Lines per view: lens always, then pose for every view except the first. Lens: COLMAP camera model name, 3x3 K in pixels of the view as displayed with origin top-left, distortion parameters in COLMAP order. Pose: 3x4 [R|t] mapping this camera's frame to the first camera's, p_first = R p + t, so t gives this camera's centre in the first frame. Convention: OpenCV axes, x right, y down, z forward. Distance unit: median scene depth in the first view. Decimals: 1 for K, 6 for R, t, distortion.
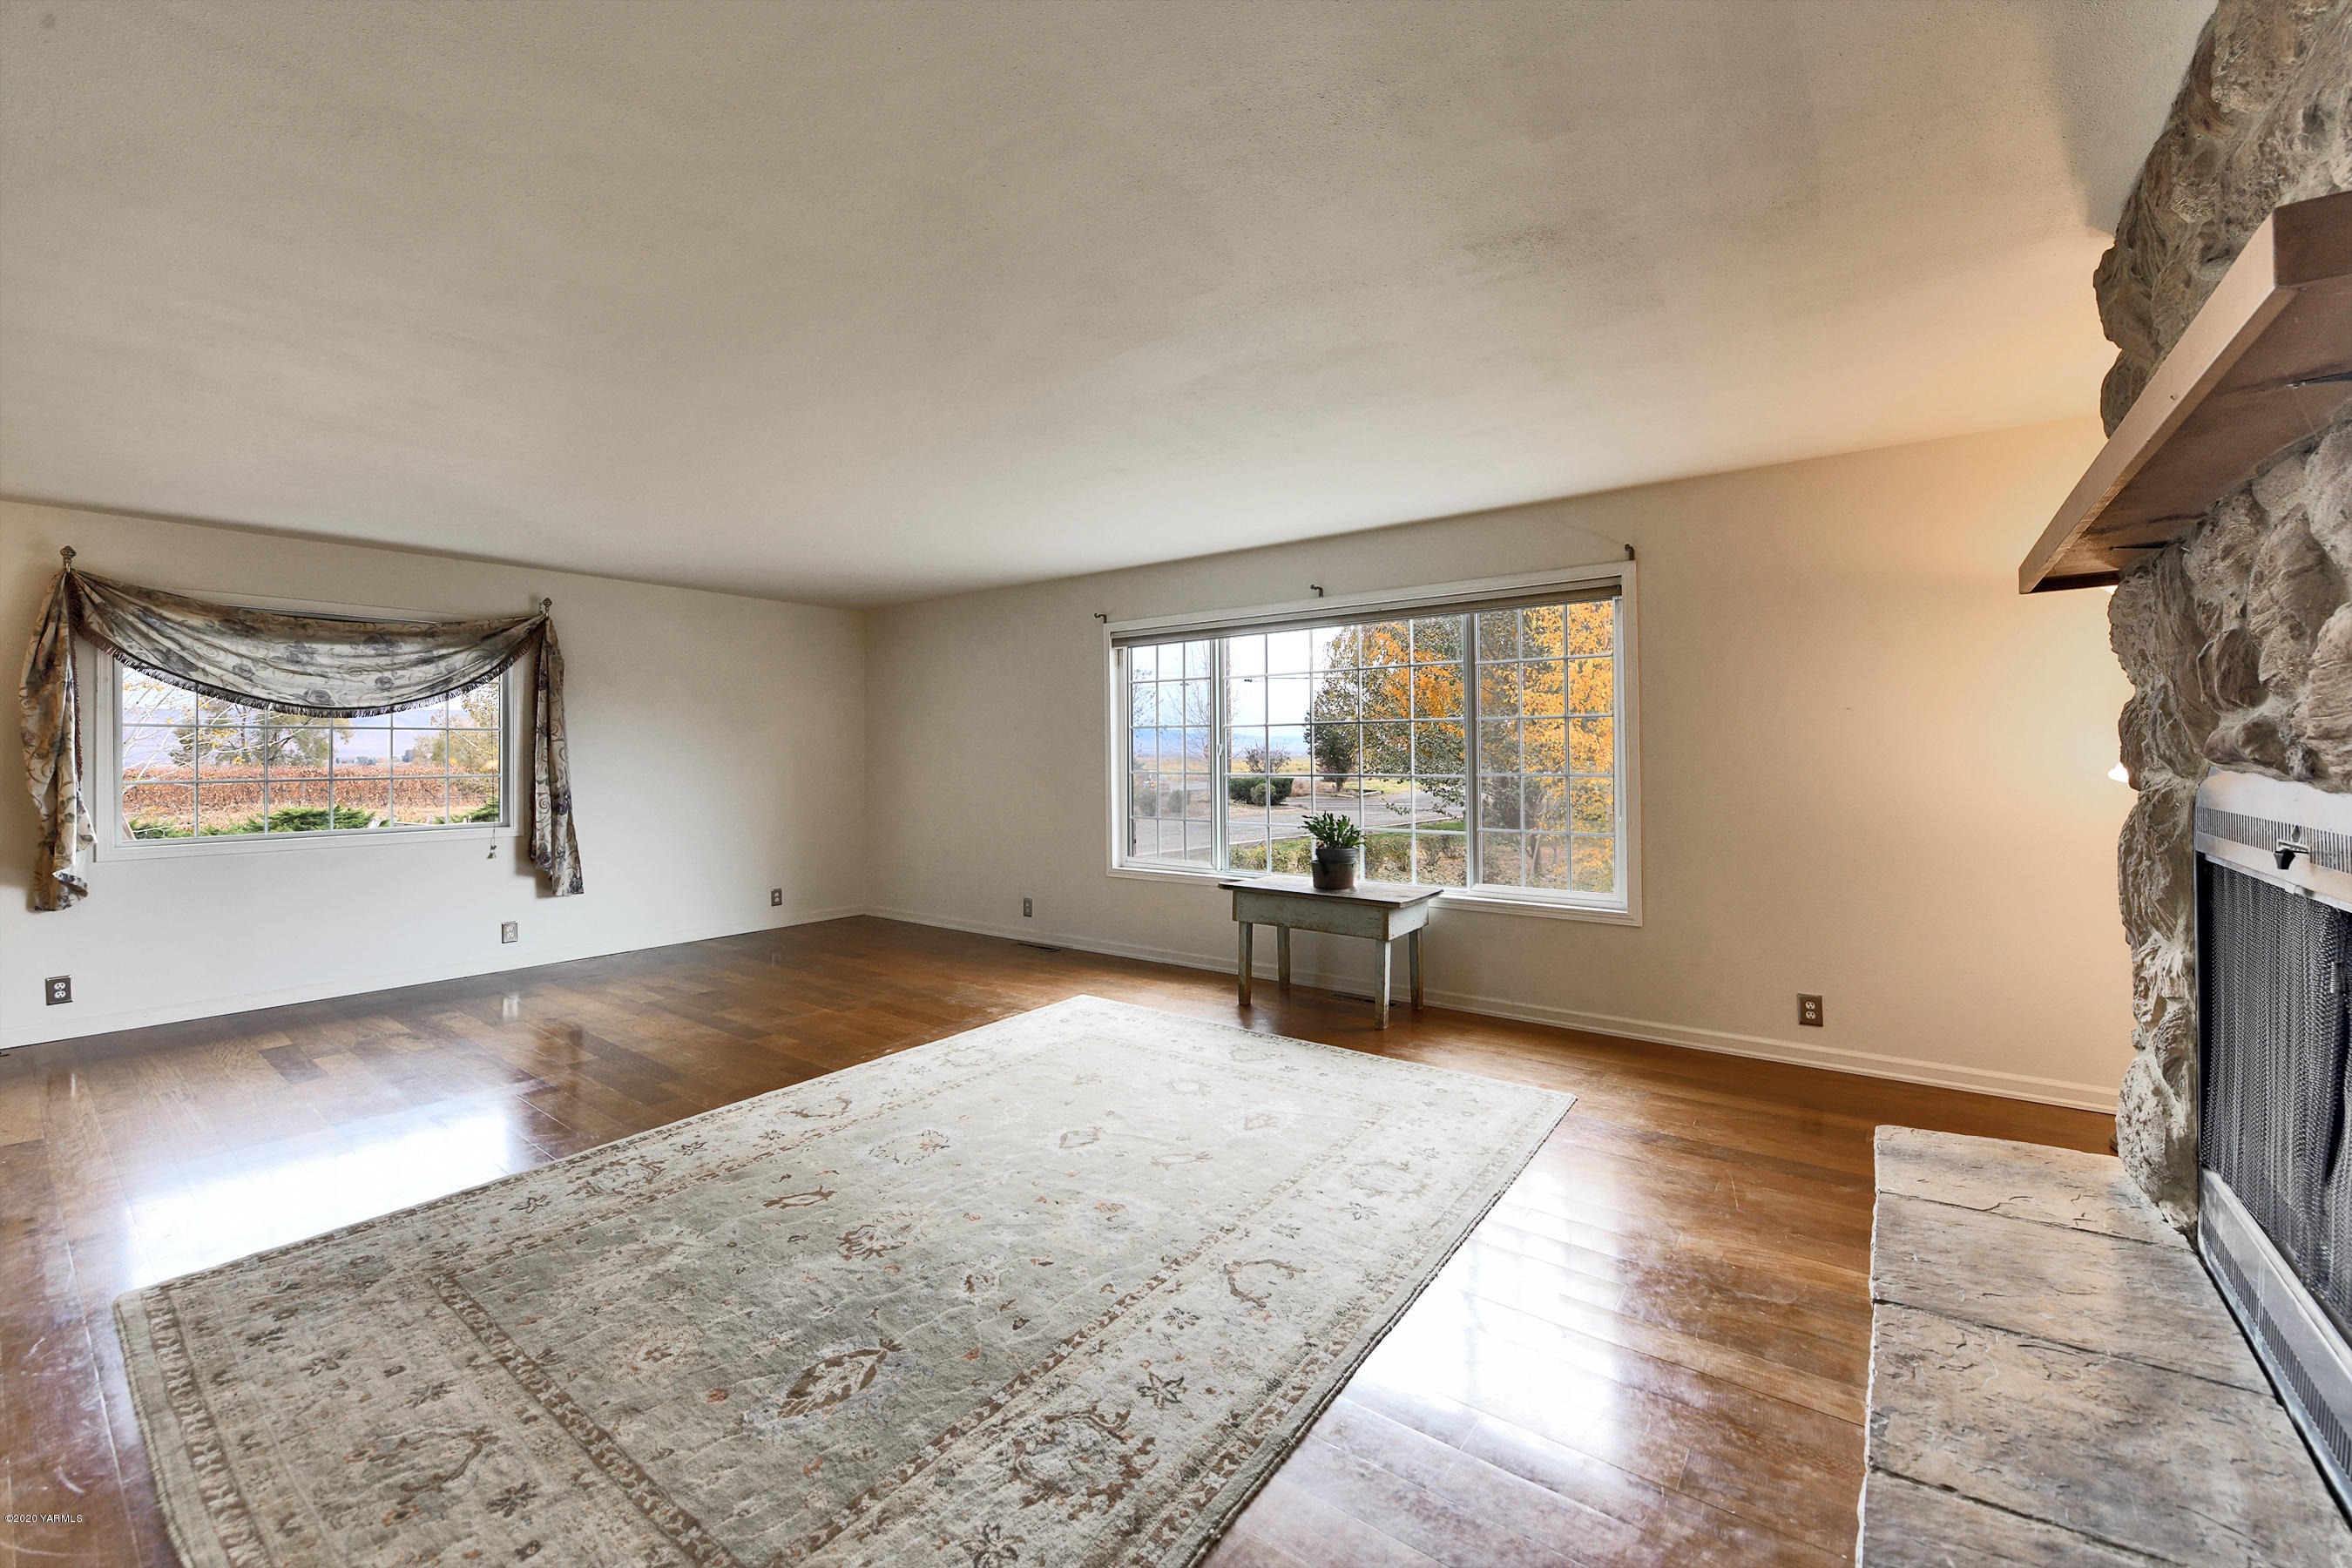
lens RADIAL K [[965.3, 0, 1192.0], [0, 965.3, 745.5], [0, 0, 1]] dist [-0.014113, -0.000580]
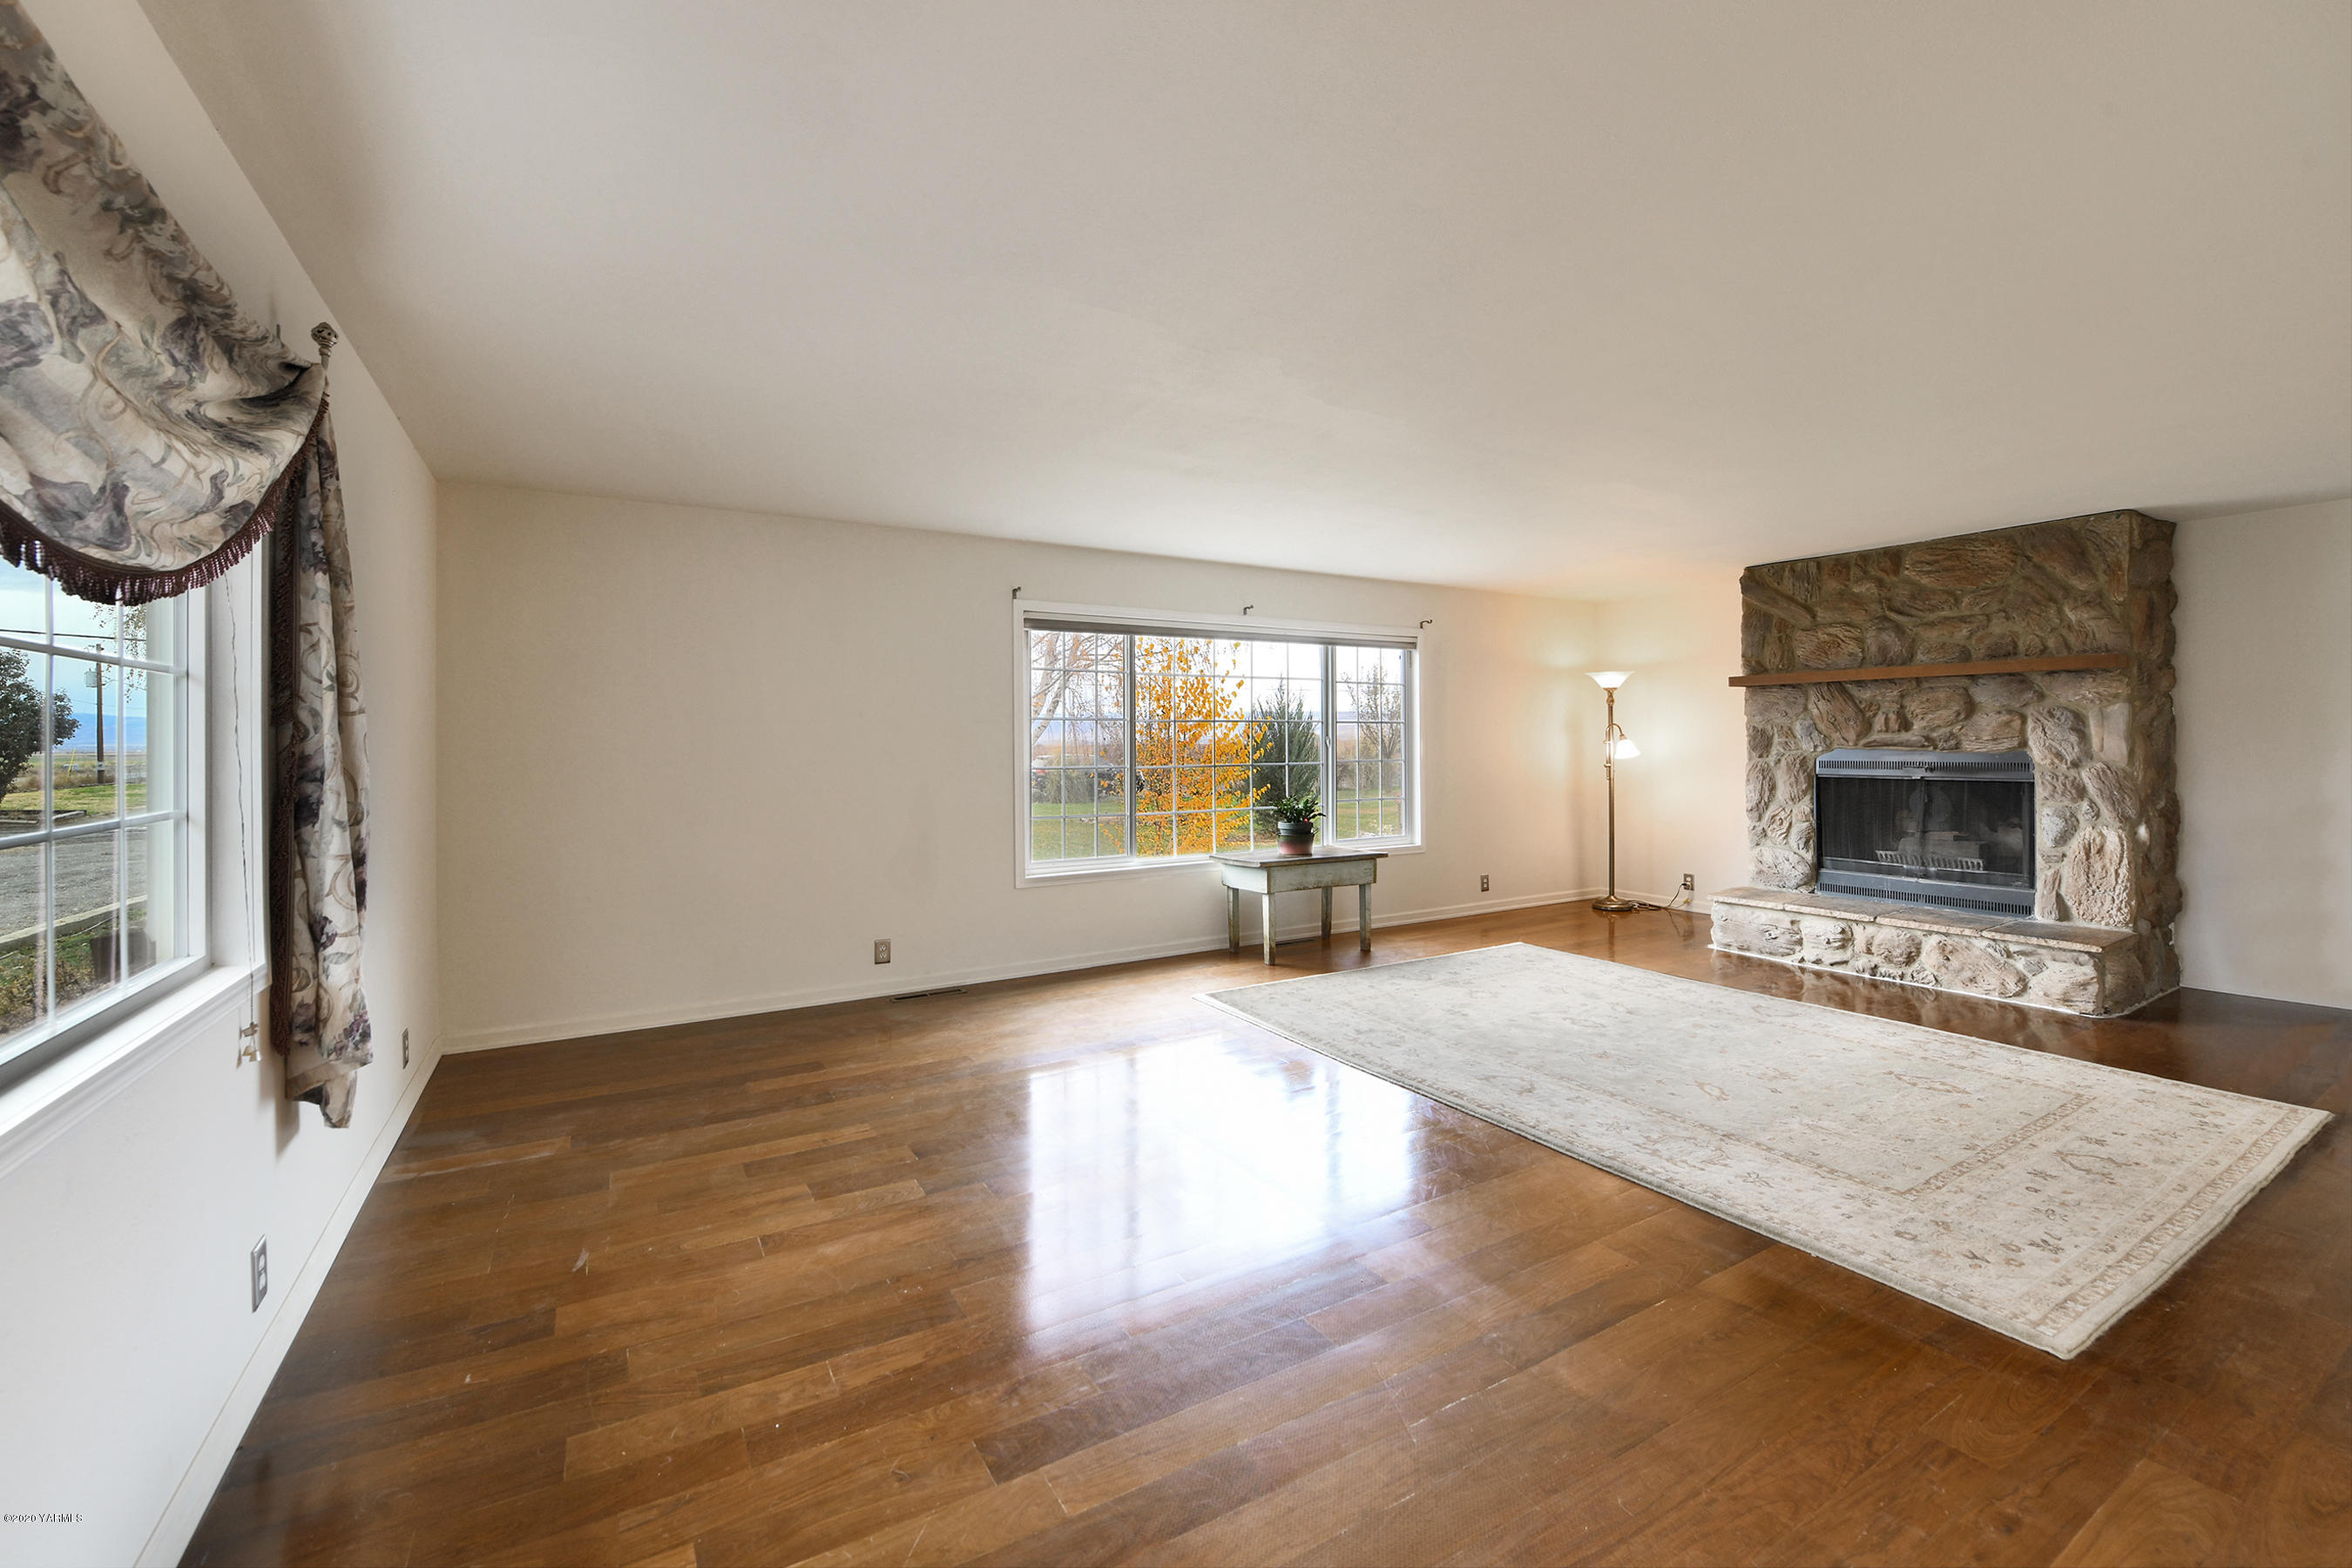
lens RADIAL K [[965.3, 0, 1192.0], [0, 965.3, 745.5], [0, 0, 1]] dist [-0.014113, -0.000580]
pose [[0.370865, 0.002588, 0.928683, -1.666158], [-0.004183, 0.999991, -0.001116, 0.011992], [-0.928677, -0.003471, 0.370872, 1.047002]]
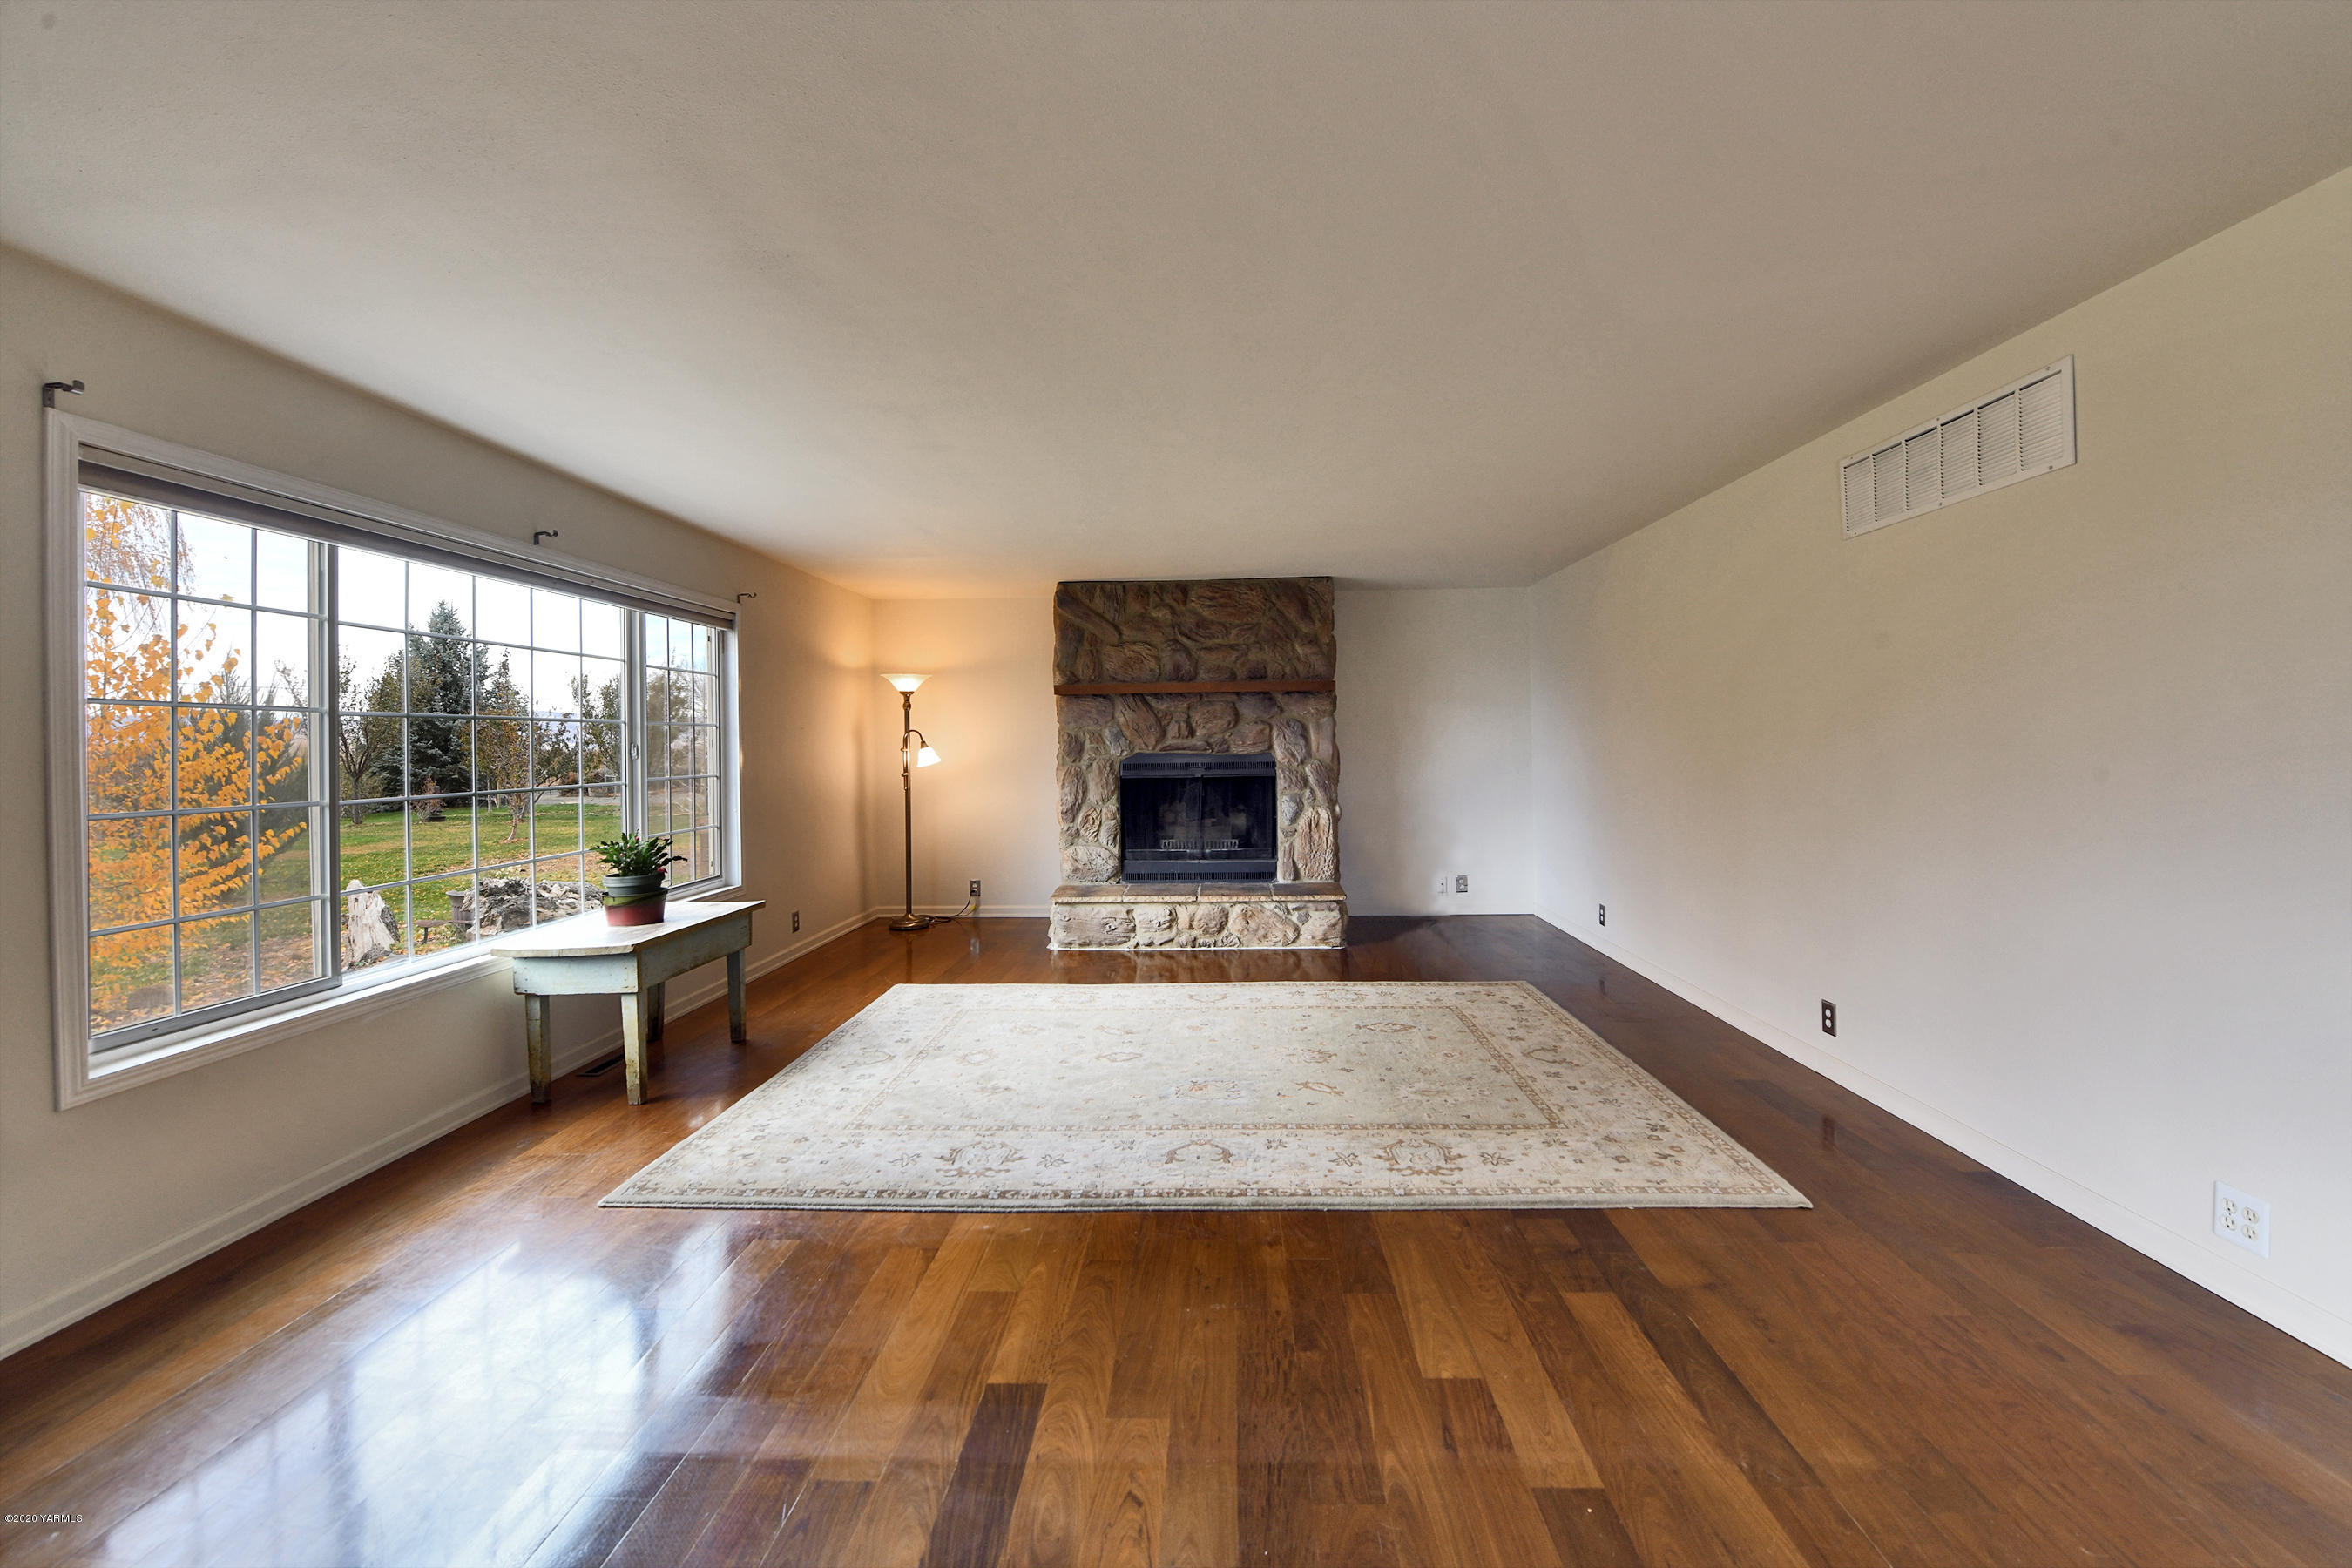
lens RADIAL K [[933.4, 0, 1181.9], [0, 933.4, 754.7], [0, 0, 1]] dist [-0.013770, -0.000196]
pose [[-0.568021, 0.004951, 0.822999, -1.205117], [0.011963, 0.999926, 0.002242, 0.011237], [-0.822927, 0.011119, -0.568038, 1.672230]]
